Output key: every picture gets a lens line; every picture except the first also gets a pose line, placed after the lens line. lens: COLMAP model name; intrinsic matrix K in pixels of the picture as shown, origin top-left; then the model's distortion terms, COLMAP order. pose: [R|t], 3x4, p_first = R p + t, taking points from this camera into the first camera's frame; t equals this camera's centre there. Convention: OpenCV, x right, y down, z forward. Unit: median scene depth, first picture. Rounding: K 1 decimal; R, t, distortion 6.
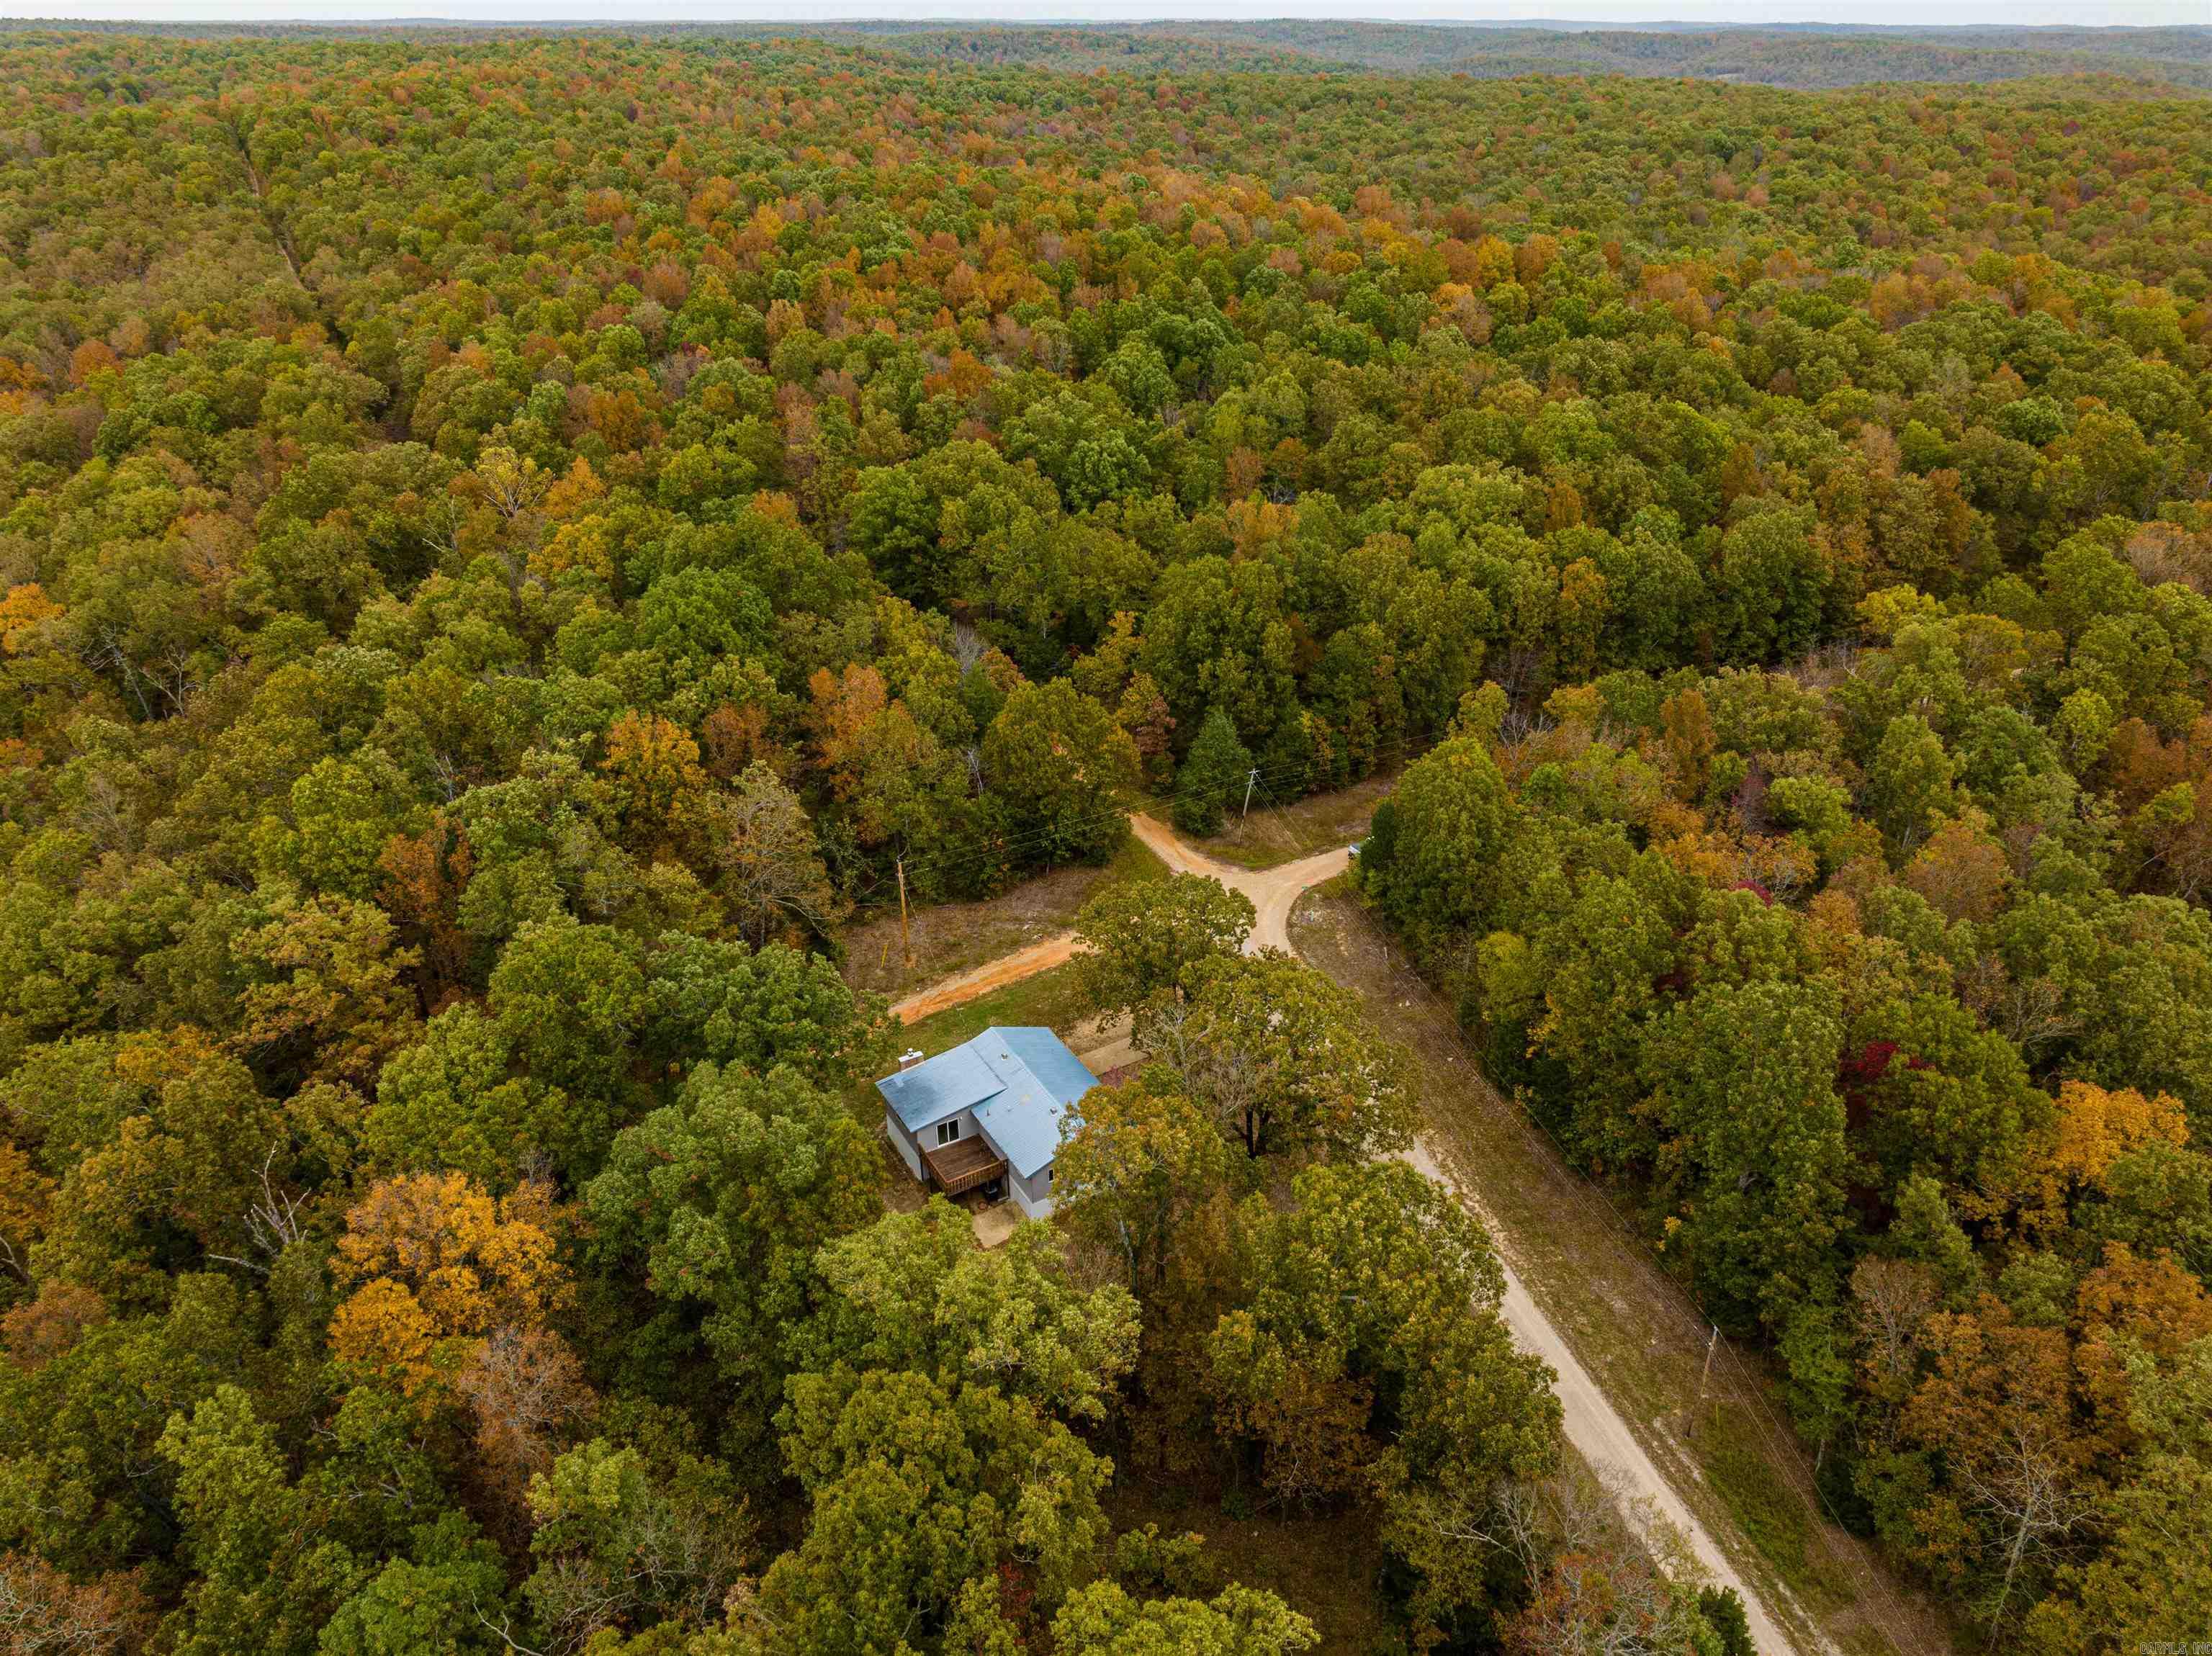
lens RADIAL K [[1552.5, 0, 1112.1], [0, 1552.5, 817.1], [0, 0, 1]] dist [-0.044869, 0.033503]
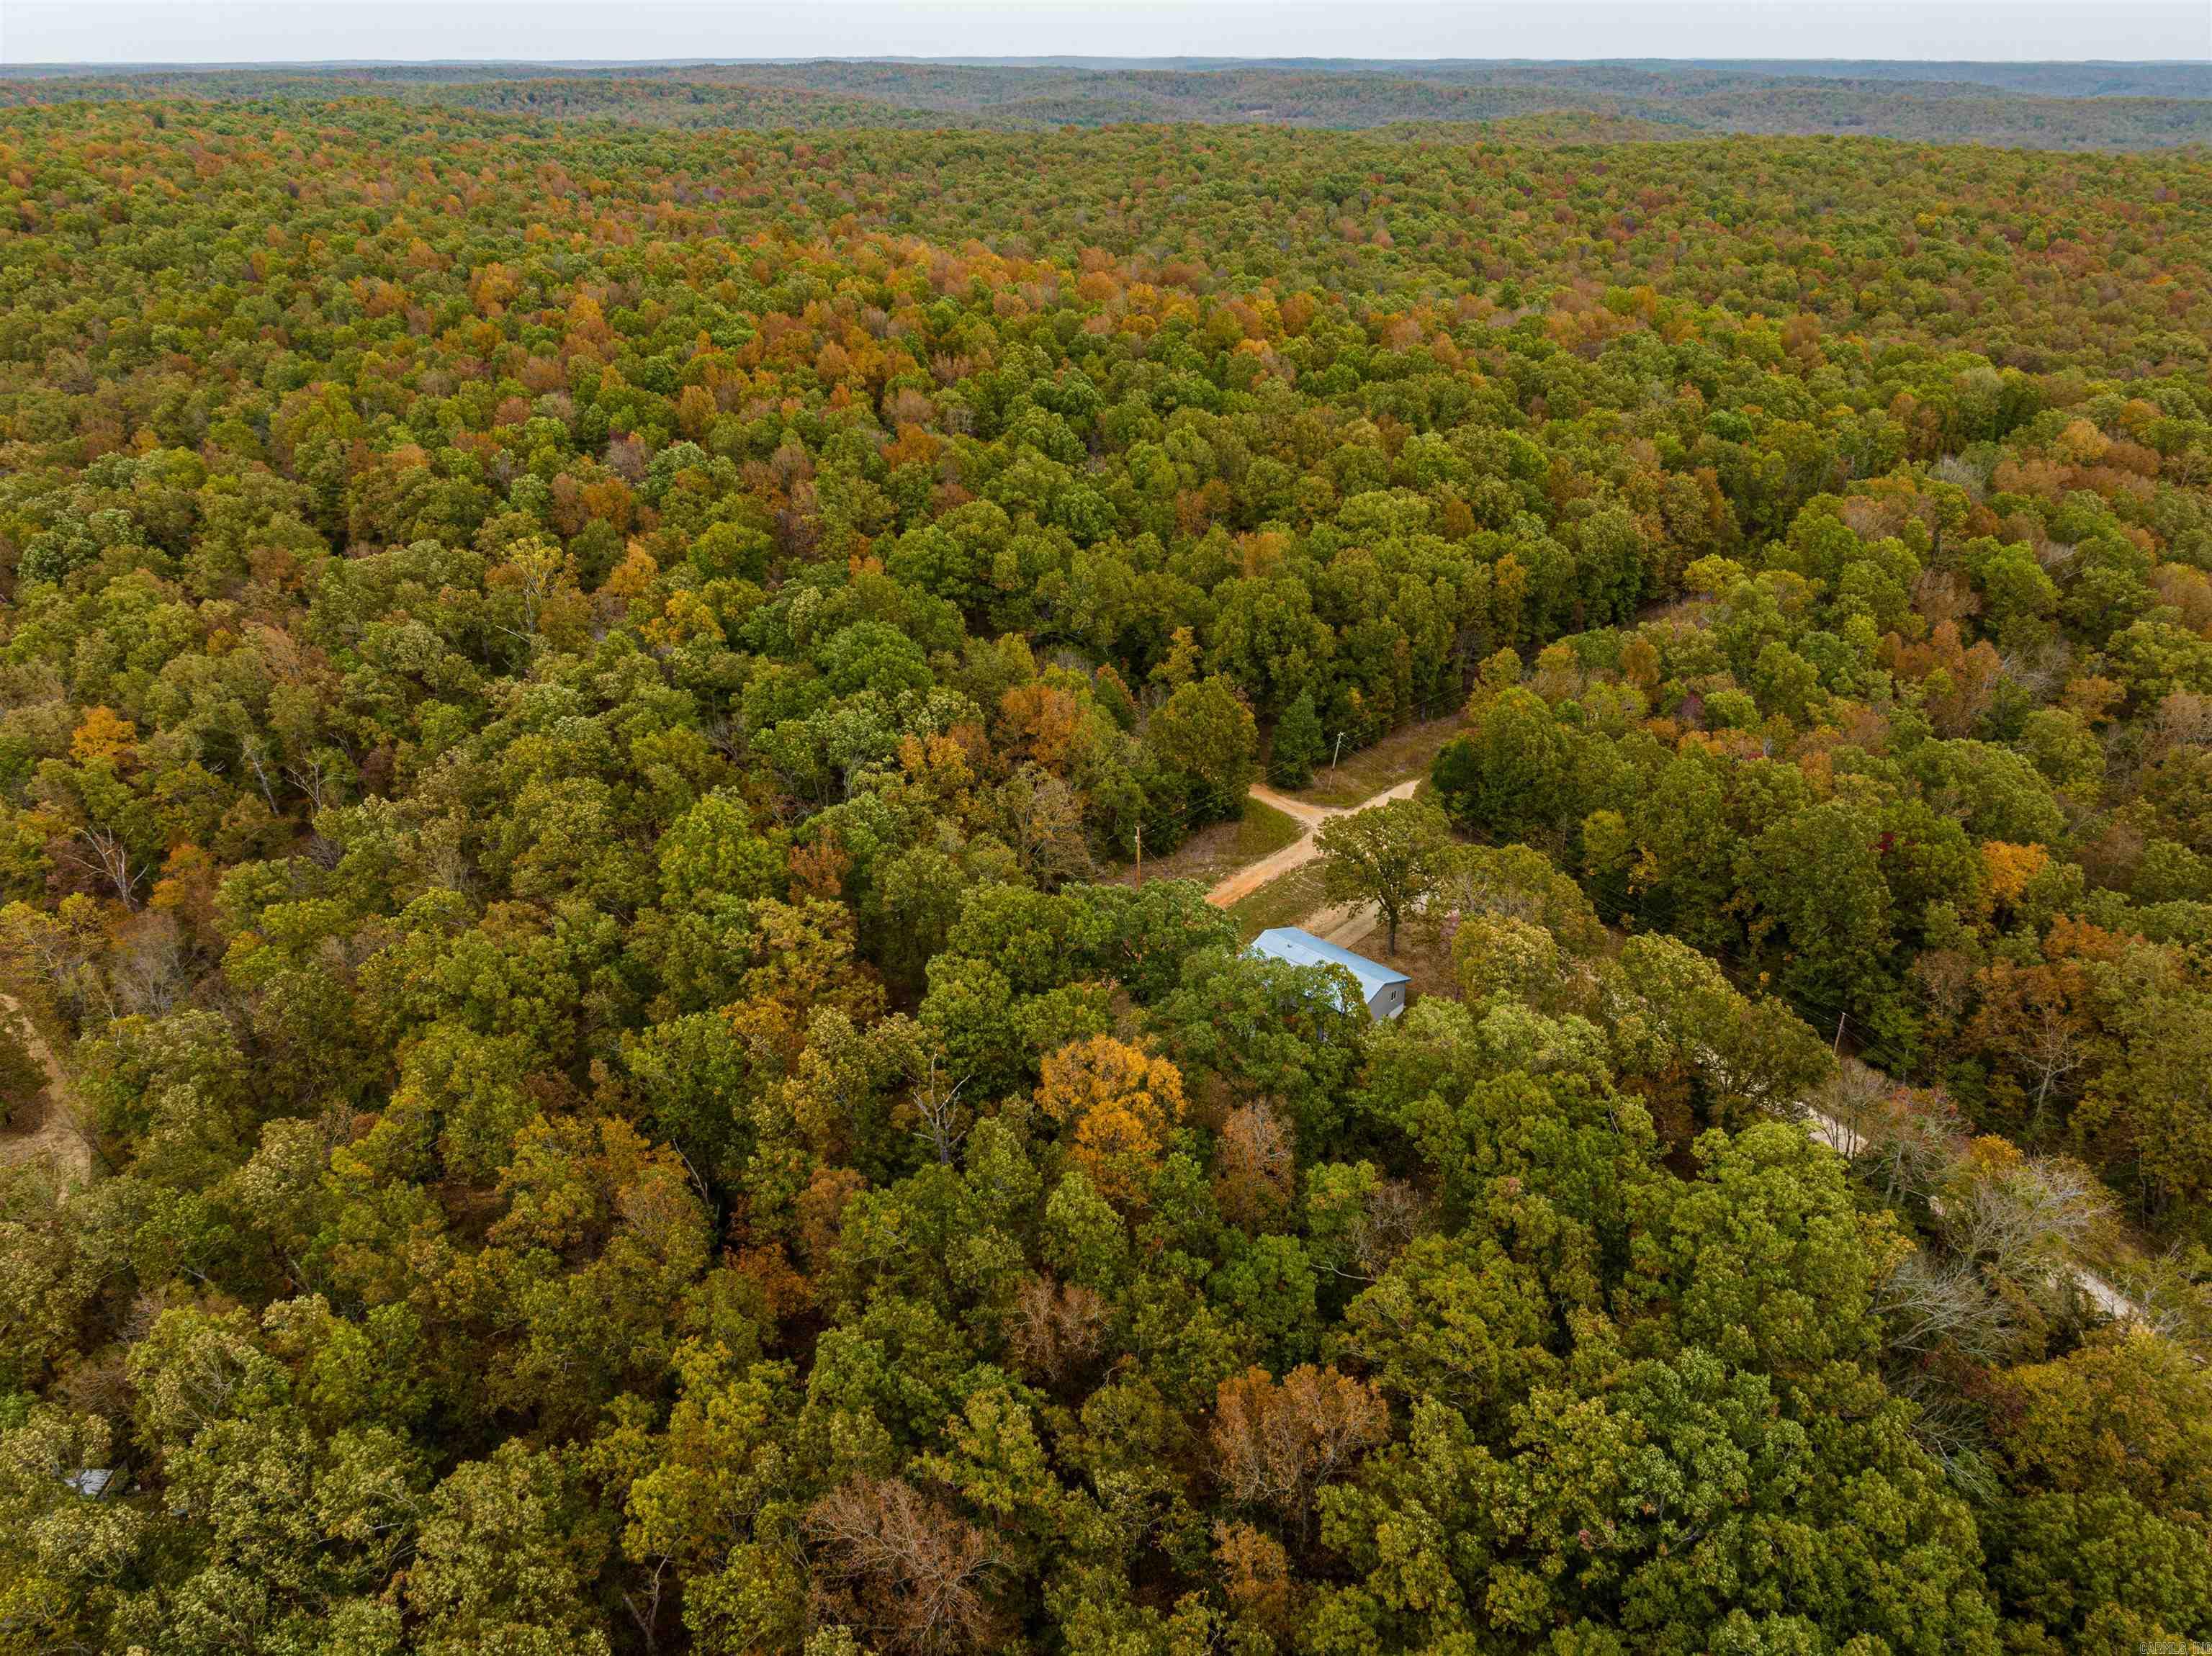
lens RADIAL K [[1542.8, 0, 1114.0], [0, 1542.8, 826.6], [0, 0, 1]] dist [-0.037172, 0.024403]
pose [[0.961081, -0.126380, 0.245665, -0.341411], [0.129281, 0.991598, 0.004350, 0.014761], [-0.244150, 0.027579, 0.969345, -0.180816]]
